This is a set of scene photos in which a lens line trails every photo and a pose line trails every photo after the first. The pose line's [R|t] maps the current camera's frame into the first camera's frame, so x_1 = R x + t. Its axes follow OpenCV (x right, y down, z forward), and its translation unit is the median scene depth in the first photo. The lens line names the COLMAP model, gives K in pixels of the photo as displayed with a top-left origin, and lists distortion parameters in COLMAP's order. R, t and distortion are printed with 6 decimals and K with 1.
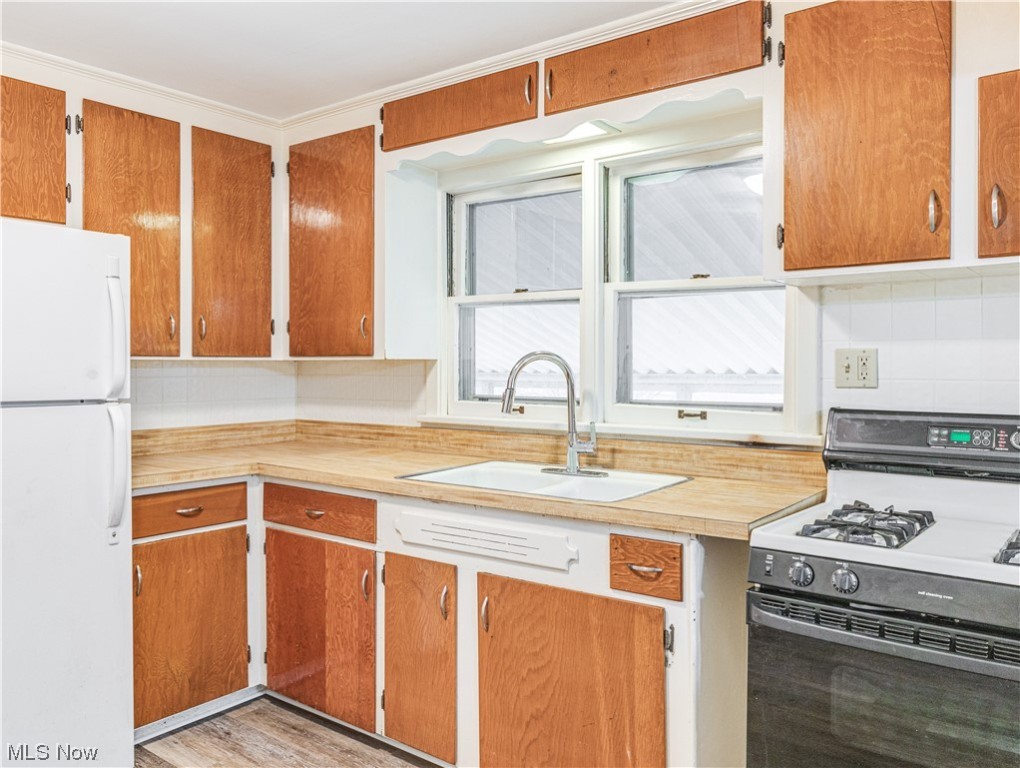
lens RADIAL K [[796.7, 0, 510.0], [0, 796.7, 384.0], [0, 0, 1]] dist [0.002614, -0.003211]
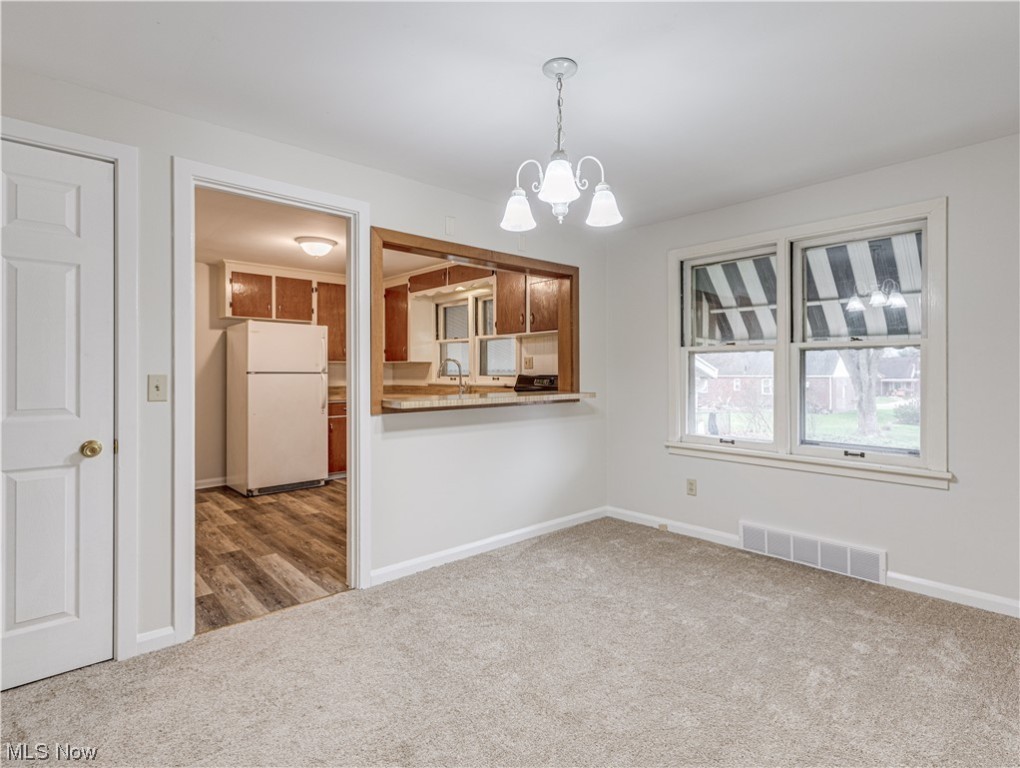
lens RADIAL K [[525.5, 0, 510.0], [0, 525.5, 384.0], [0, 0, 1]] dist [-0.000793, -0.000085]
pose [[0.982774, 0.004313, -0.184760, 0.598672], [-0.005021, 0.999982, -0.003364, 0.059323], [0.184742, 0.004234, 0.982778, -0.905009]]
